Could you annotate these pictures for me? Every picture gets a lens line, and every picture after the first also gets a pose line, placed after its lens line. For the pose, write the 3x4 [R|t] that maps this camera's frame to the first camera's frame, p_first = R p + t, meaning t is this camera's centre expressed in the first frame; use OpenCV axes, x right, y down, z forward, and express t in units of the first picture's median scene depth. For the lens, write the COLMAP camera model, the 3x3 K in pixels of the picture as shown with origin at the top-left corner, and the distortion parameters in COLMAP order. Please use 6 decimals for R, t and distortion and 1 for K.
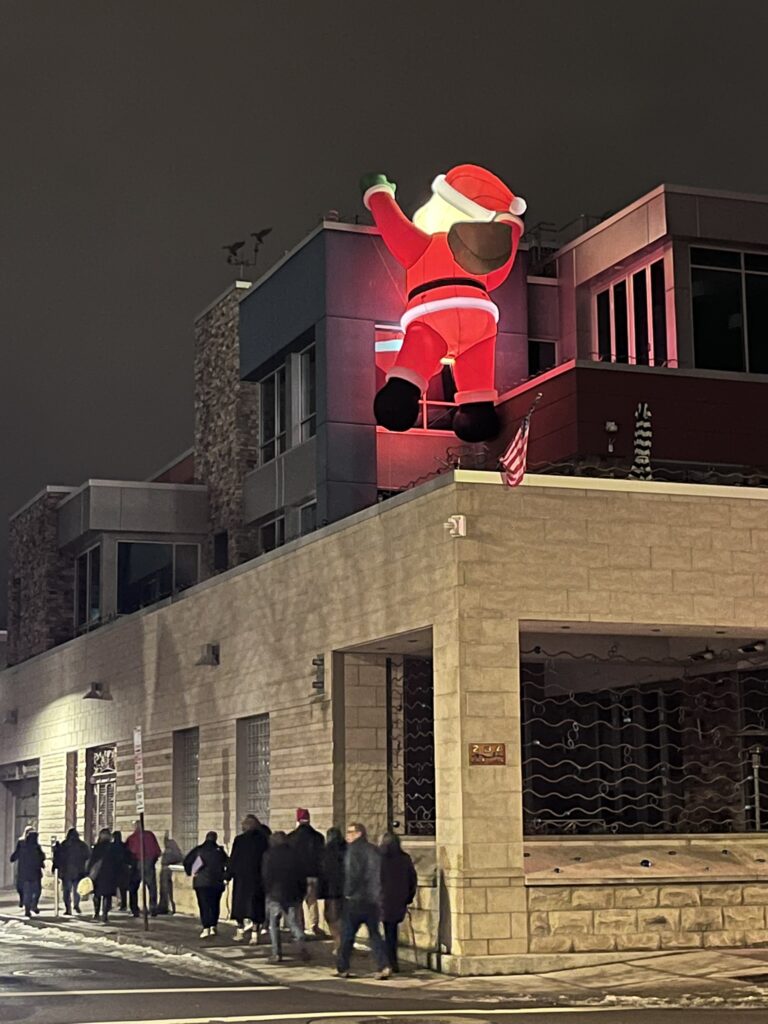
lens RADIAL K [[1896.2, 0, 384.5], [0, 1896.2, 503.9], [0, 0, 1]] dist [0.034630, 0.000000]
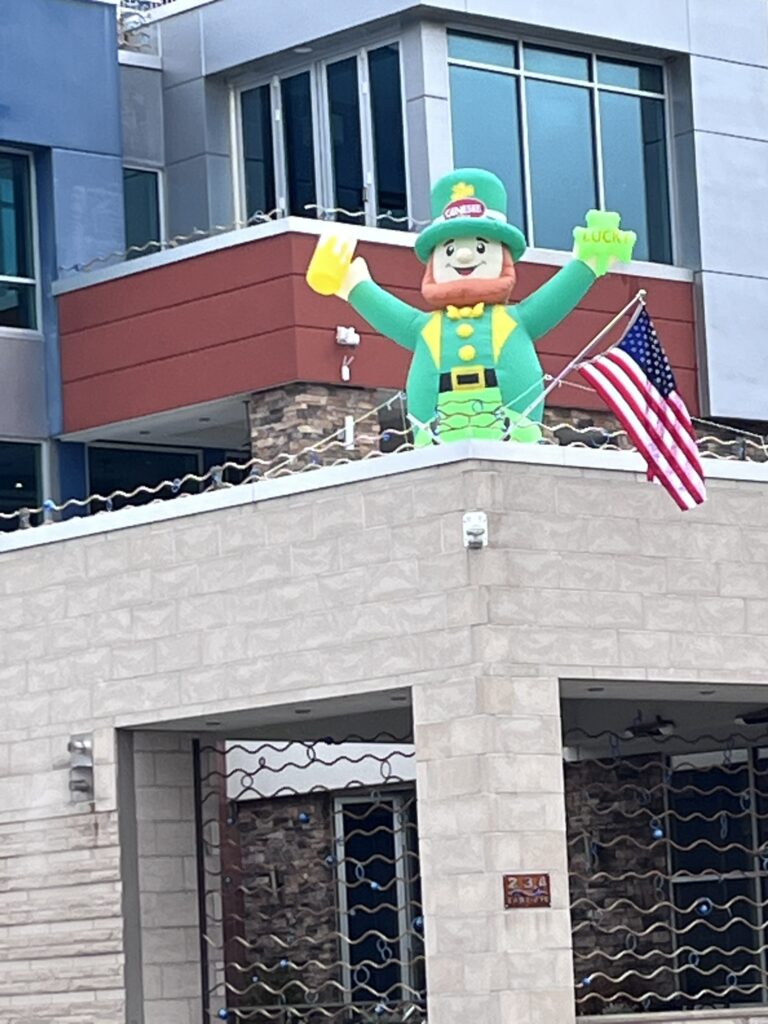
lens RADIAL K [[3890.0, 0, 383.9], [0, 3890.0, 513.4], [0, 0, 1]] dist [-0.186455, 0.000000]
pose [[0.939481, 0.009377, 0.342471, -0.418973], [-0.019212, 0.999494, 0.025338, -0.025033], [-0.342061, -0.030384, 0.939187, -0.189299]]
